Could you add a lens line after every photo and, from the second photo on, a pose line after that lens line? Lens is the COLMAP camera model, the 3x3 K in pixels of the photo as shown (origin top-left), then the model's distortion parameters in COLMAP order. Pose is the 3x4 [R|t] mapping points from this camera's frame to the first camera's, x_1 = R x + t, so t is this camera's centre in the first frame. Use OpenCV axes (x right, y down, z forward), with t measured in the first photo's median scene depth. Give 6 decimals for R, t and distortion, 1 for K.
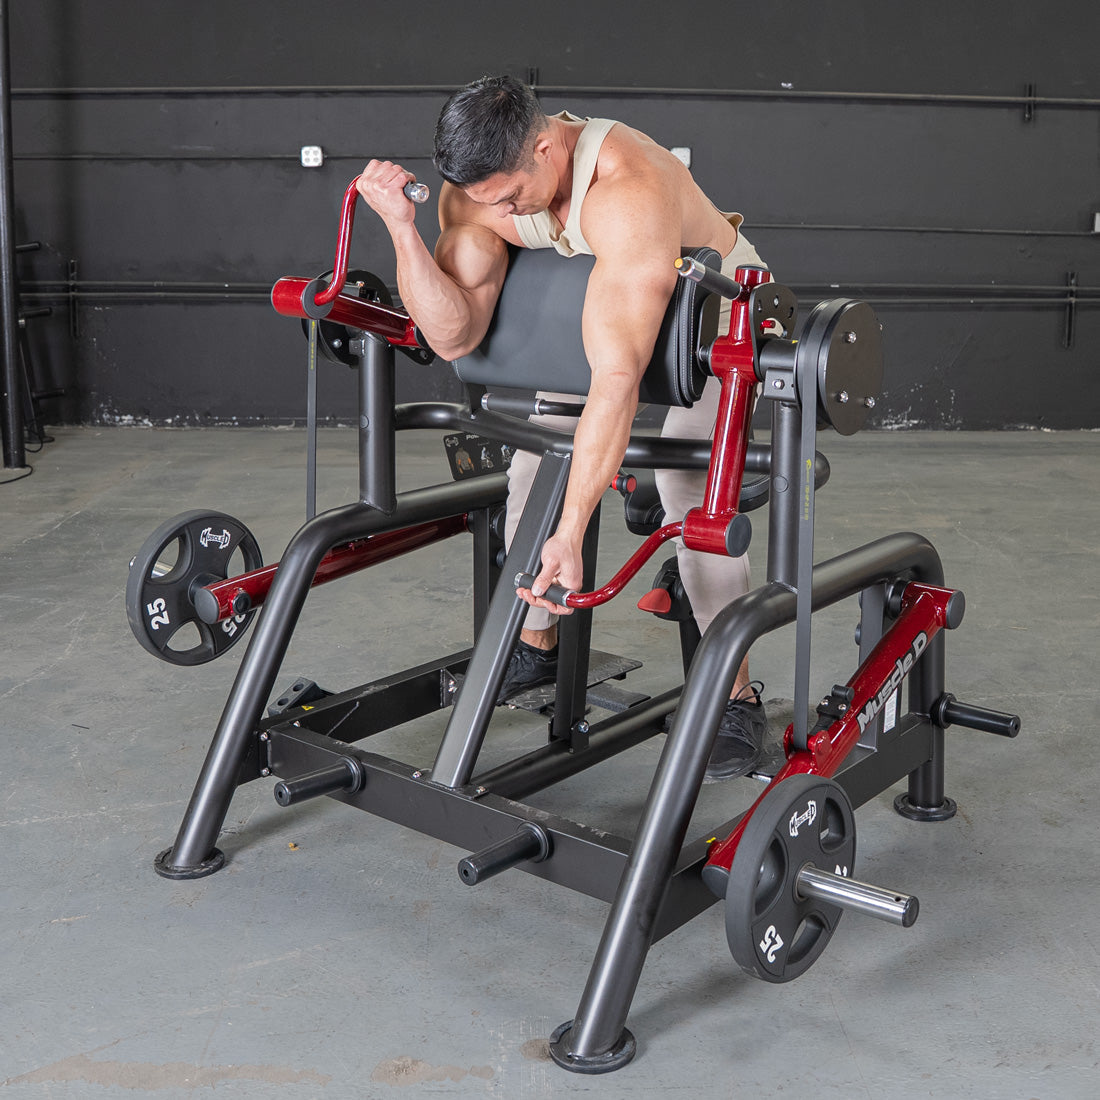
lens RADIAL K [[1490.2, 0, 630.8], [0, 1490.2, 453.7], [0, 0, 1]] dist [-0.167057, 0.121673]
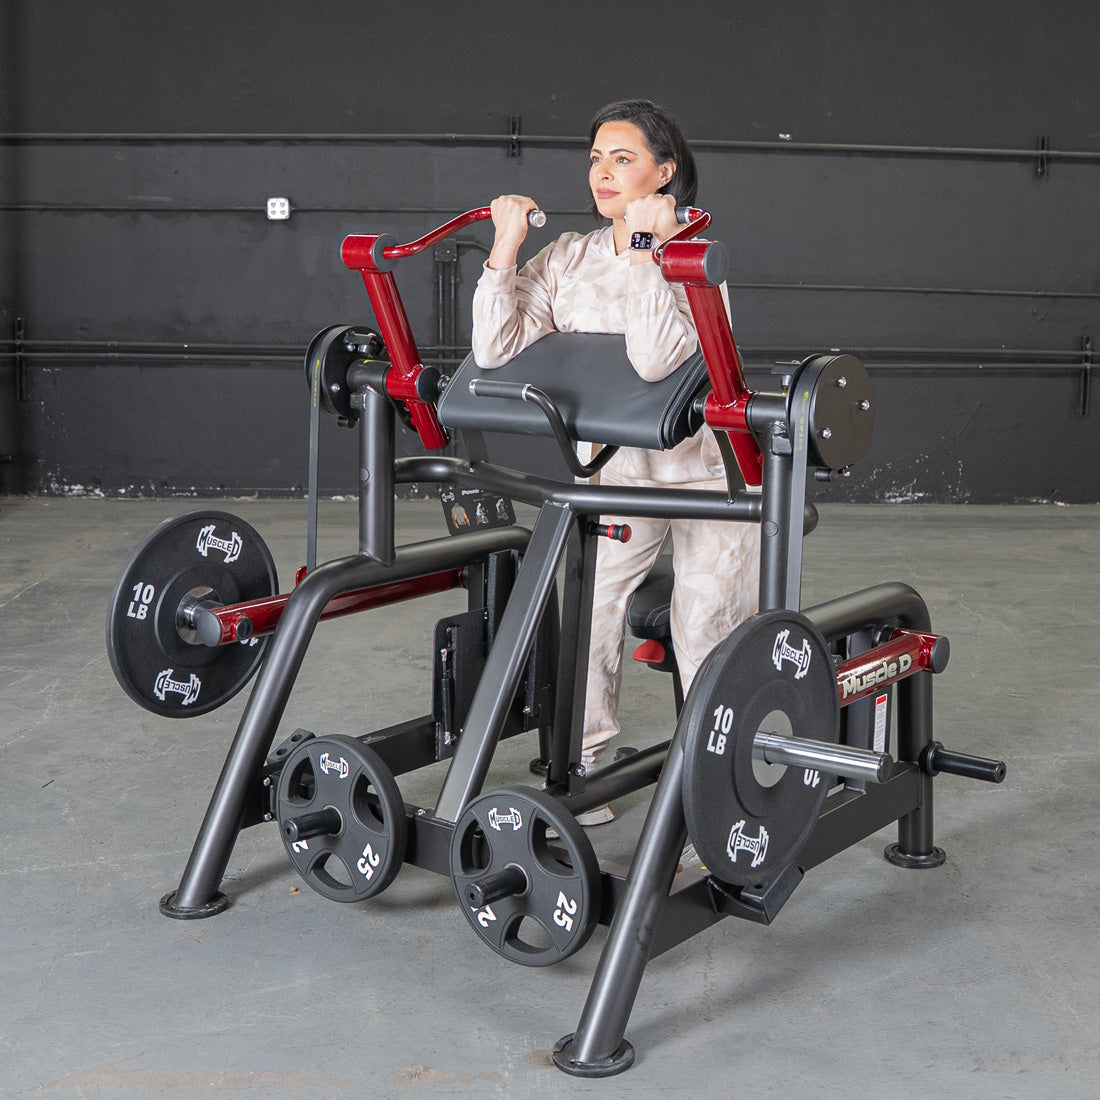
lens RADIAL K [[1690.9, 0, 654.8], [0, 1690.9, 524.8], [0, 0, 1]] dist [-0.164056, 0.123094]
pose [[0.999661, 0.002581, 0.025914, -0.009562], [-0.002290, 0.999934, -0.011241, 0.023179], [-0.025941, 0.011178, 0.999601, -0.146812]]
